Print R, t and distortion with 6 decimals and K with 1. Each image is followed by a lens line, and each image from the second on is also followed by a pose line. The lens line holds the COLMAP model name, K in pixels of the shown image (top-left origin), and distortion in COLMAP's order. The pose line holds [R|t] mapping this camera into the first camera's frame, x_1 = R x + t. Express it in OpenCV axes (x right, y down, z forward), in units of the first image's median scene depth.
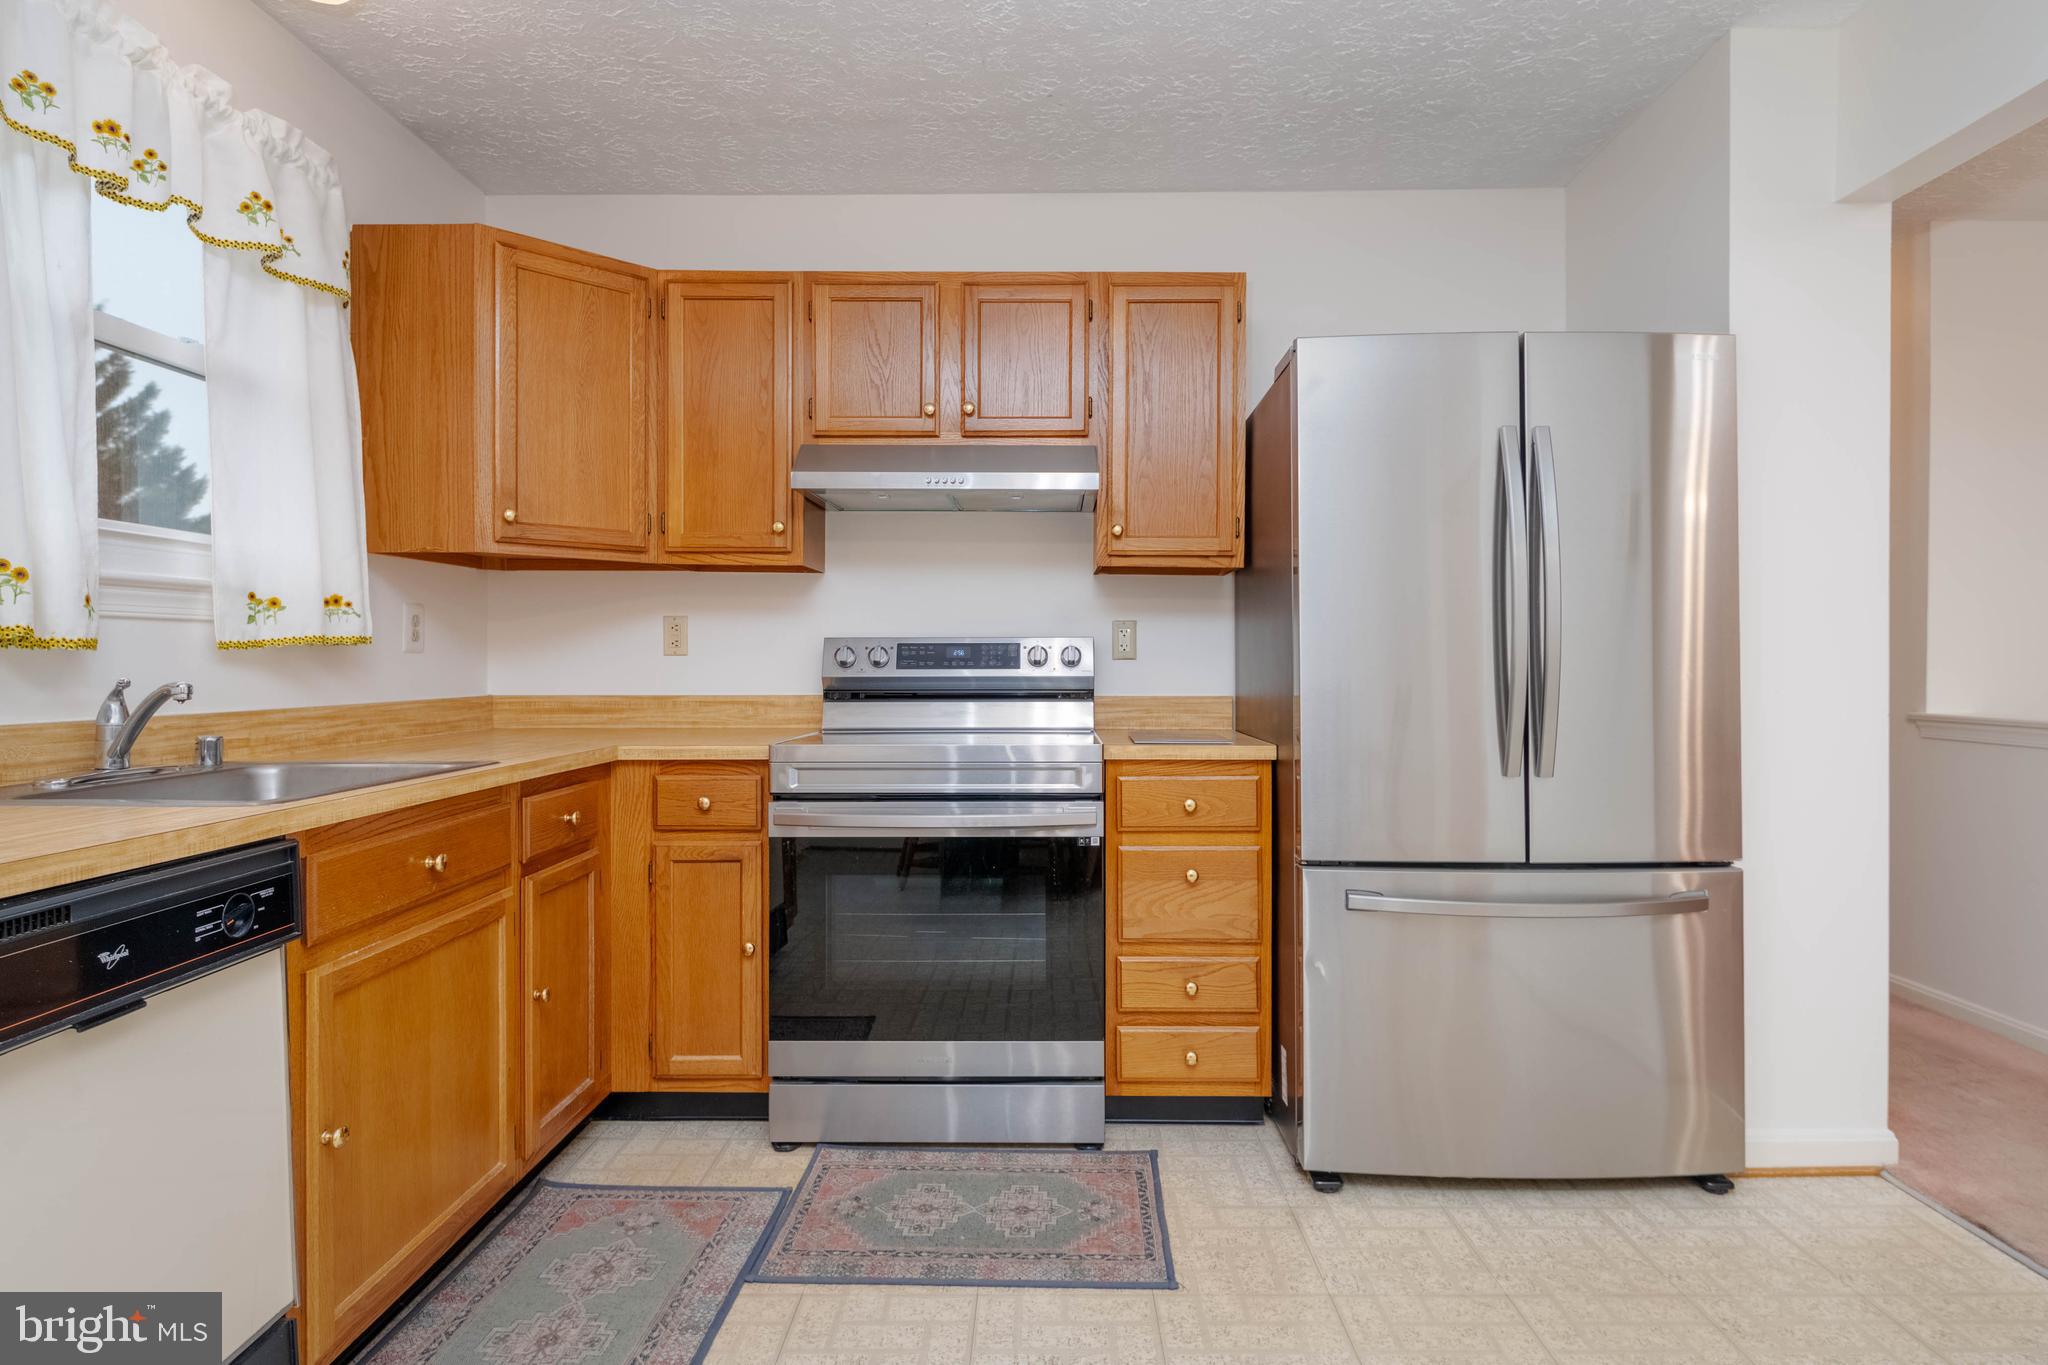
lens RADIAL K [[1081.9, 0, 1030.3], [0, 1081.9, 667.7], [0, 0, 1]] dist [0.006164, -0.007651]
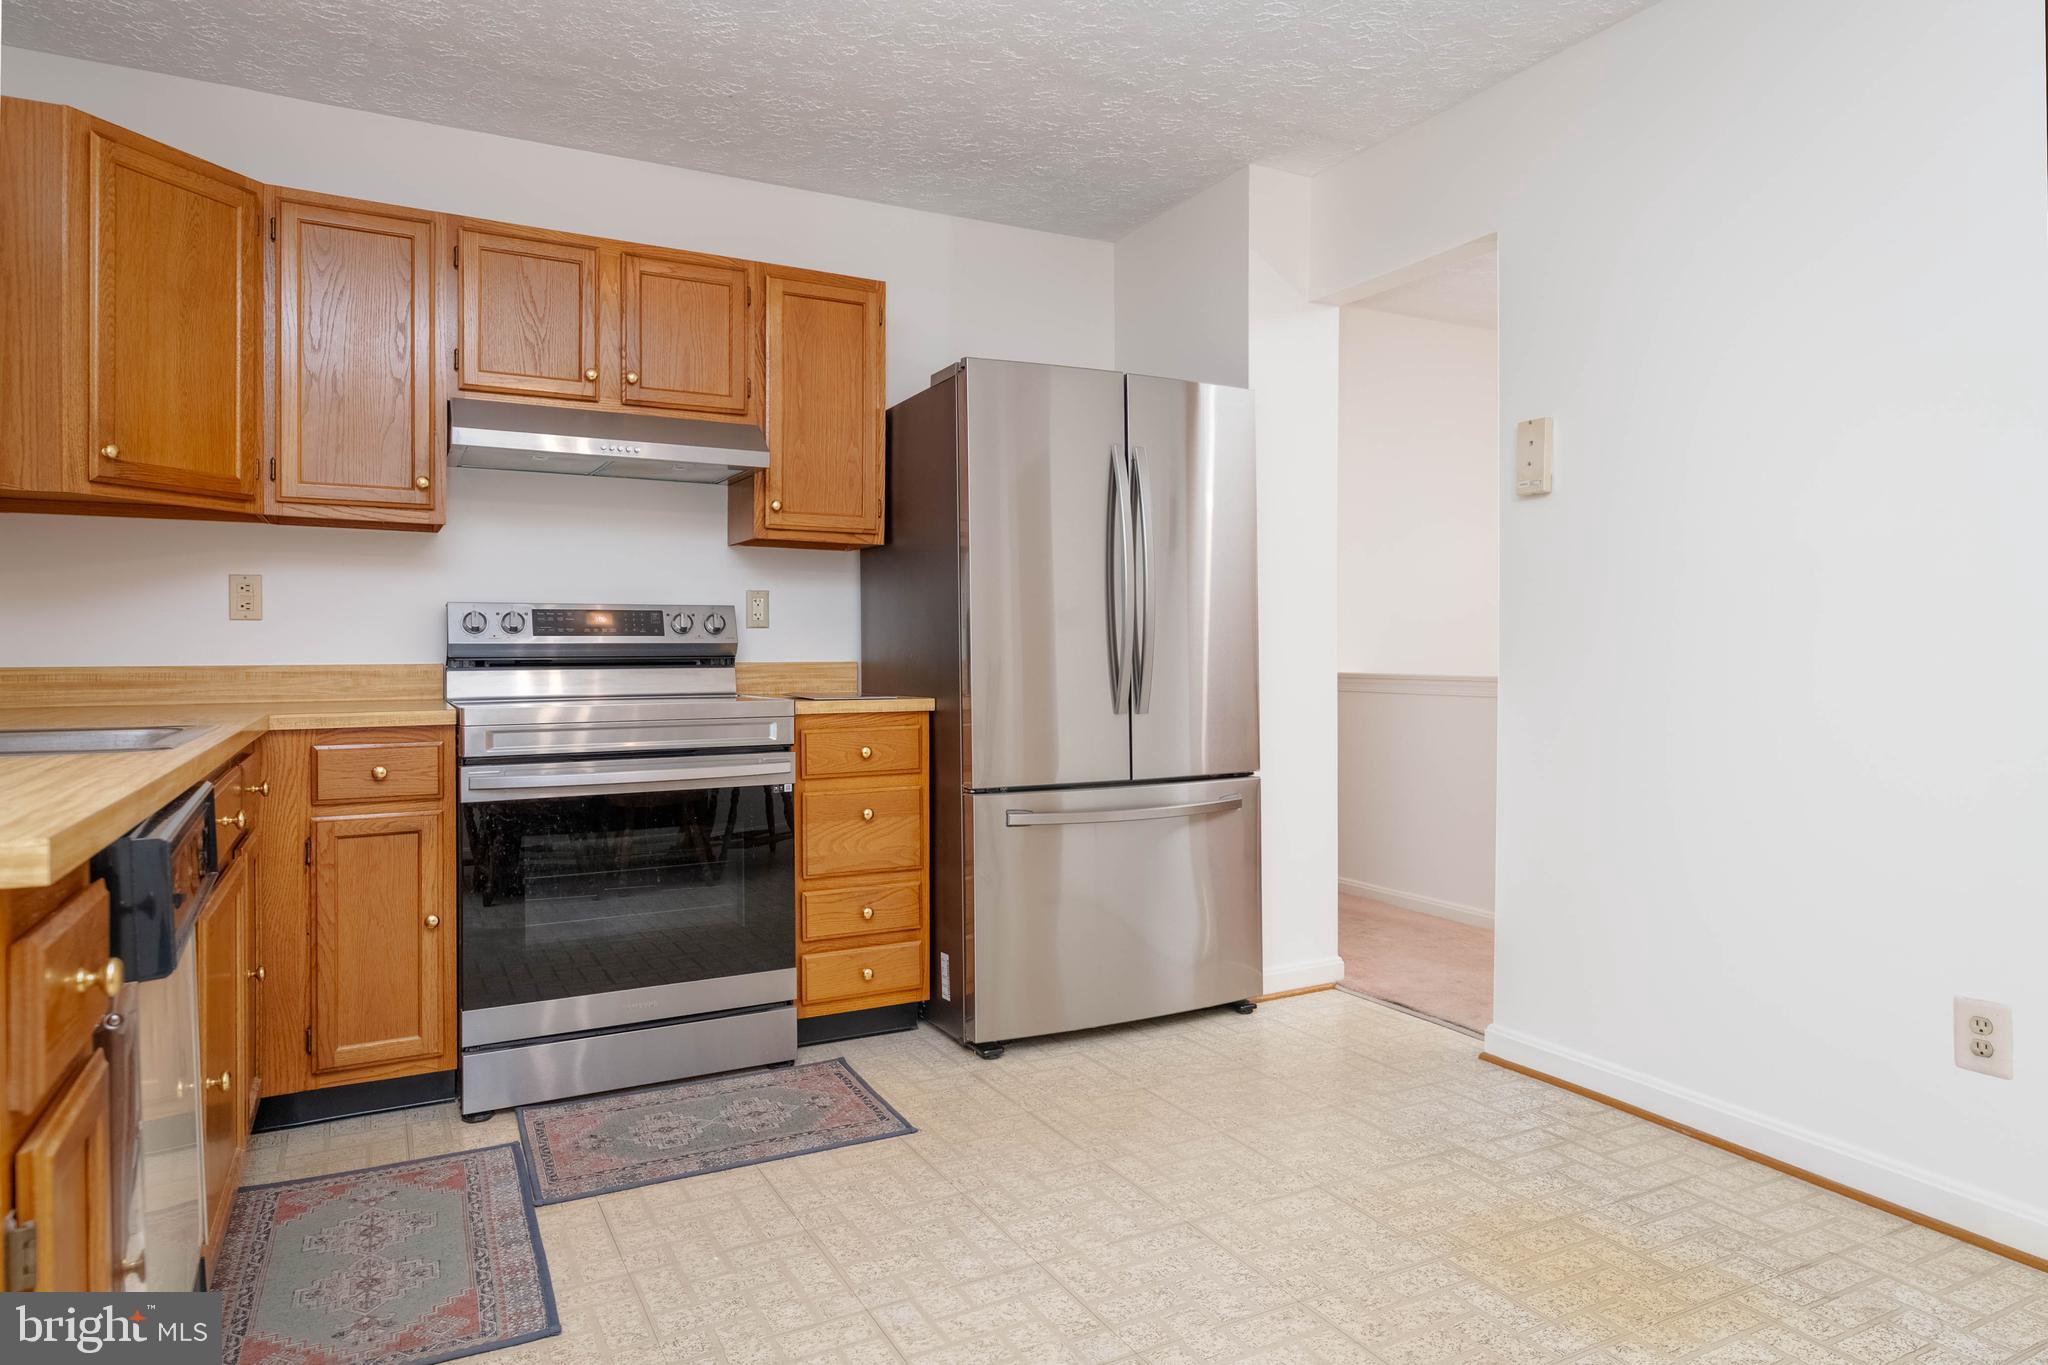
lens RADIAL K [[1243.3, 0, 1028.8], [0, 1243.3, 662.9], [0, 0, 1]] dist [0.013895, -0.001456]
pose [[0.878129, -0.007395, 0.478366, -0.325301], [0.004739, 0.999966, 0.006759, 0.024548], [-0.478400, -0.003668, 0.878135, -0.230197]]
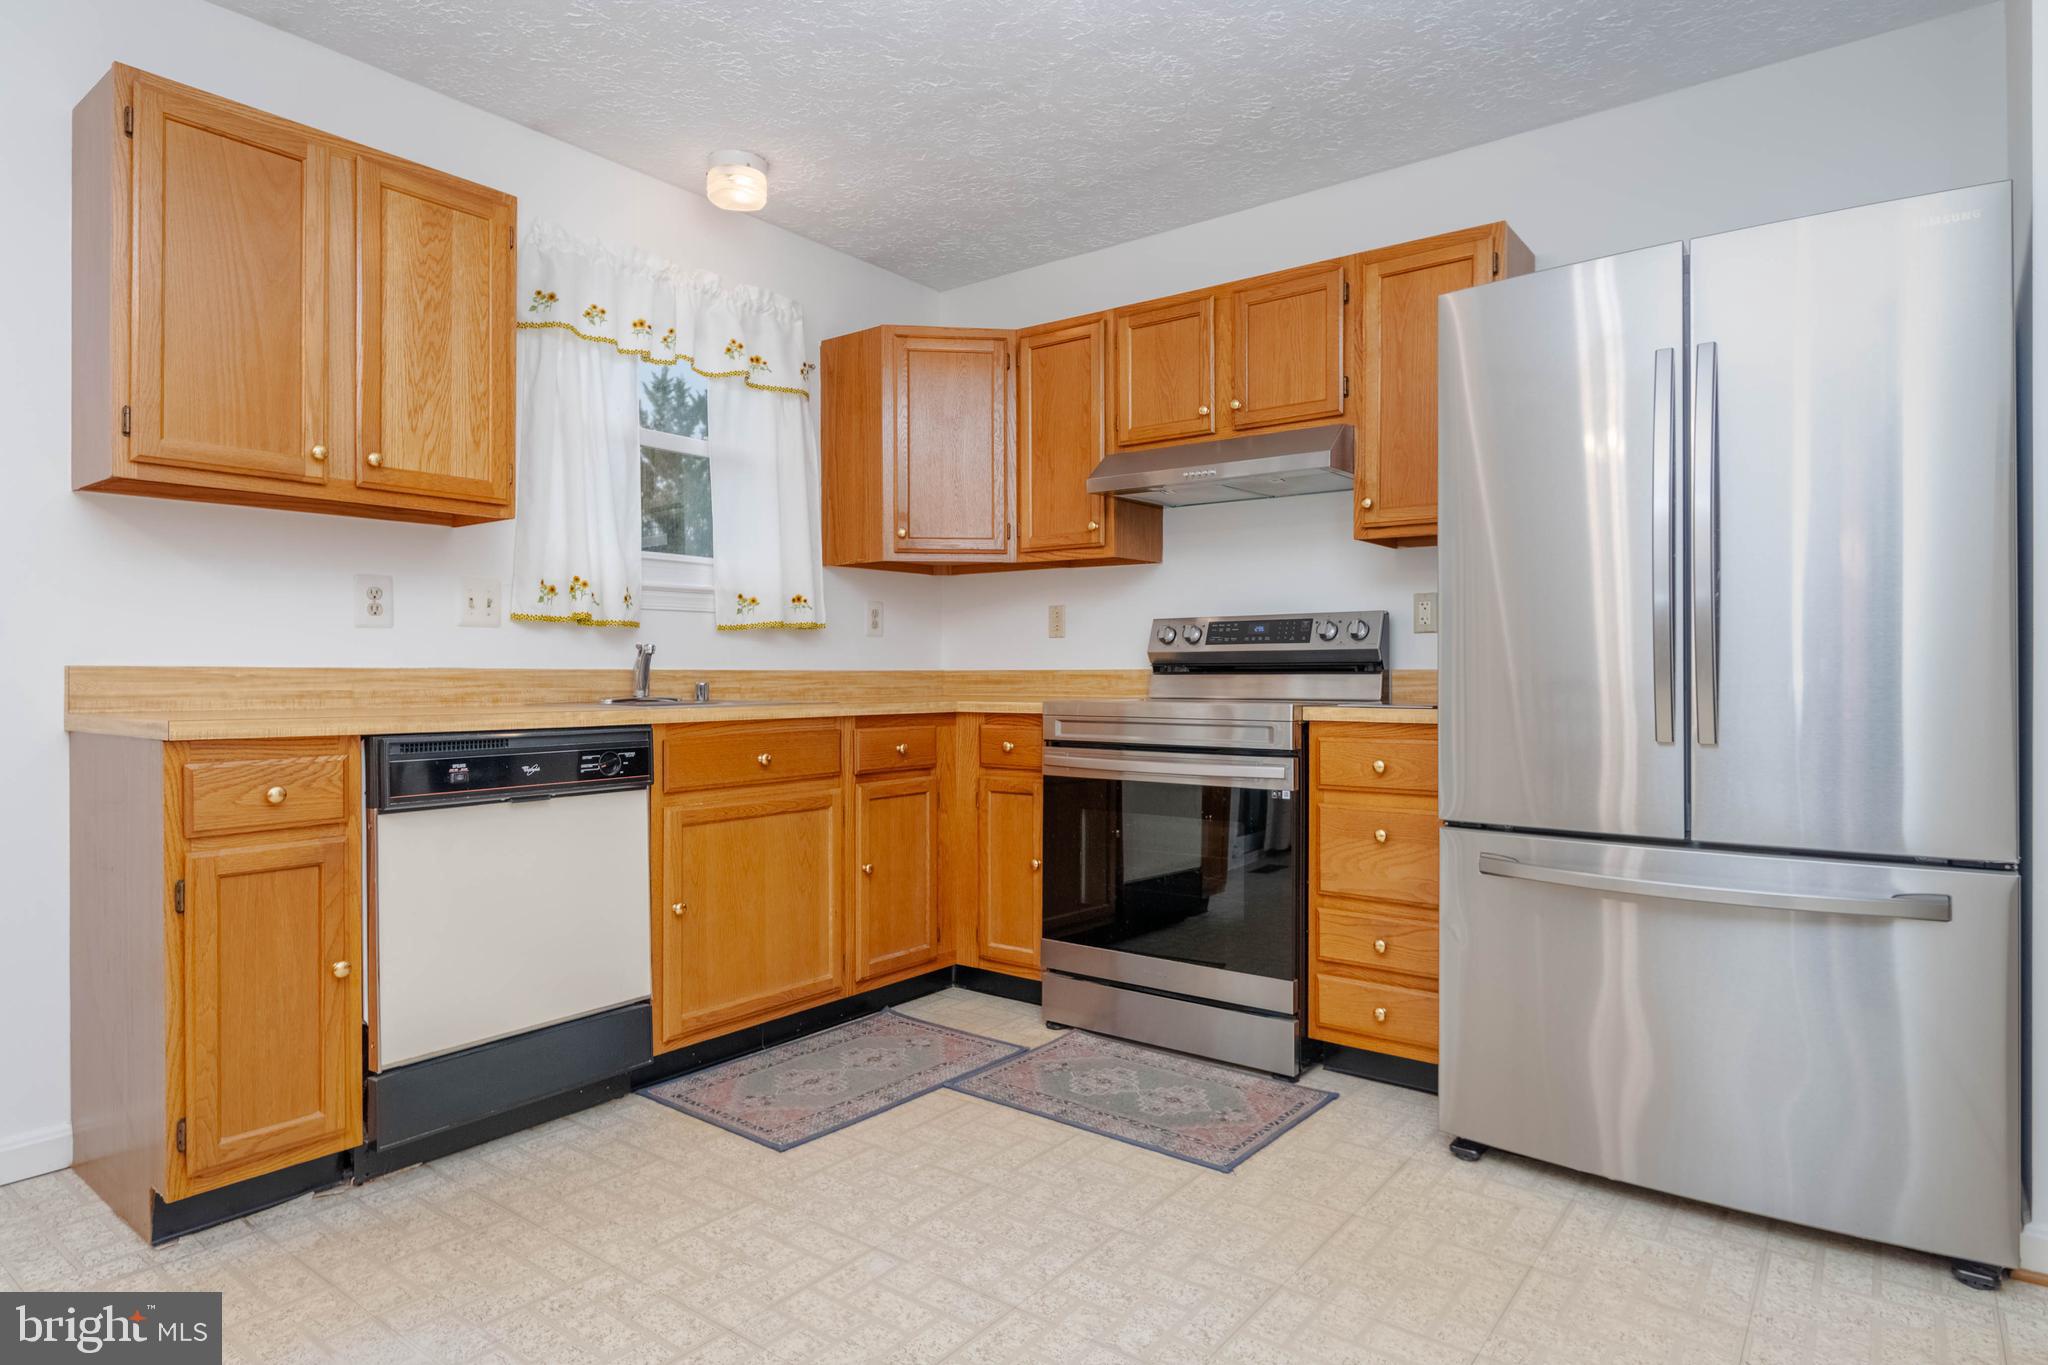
lens RADIAL K [[1121.4, 0, 1024.0], [0, 1121.4, 682.5], [0, 0, 1]] dist [0.015683, -0.015693]
pose [[0.803436, 0.004938, -0.595371, 0.504995], [-0.003978, 0.999988, 0.002926, 0.045373], [0.595378, 0.000018, 0.803446, -0.052144]]
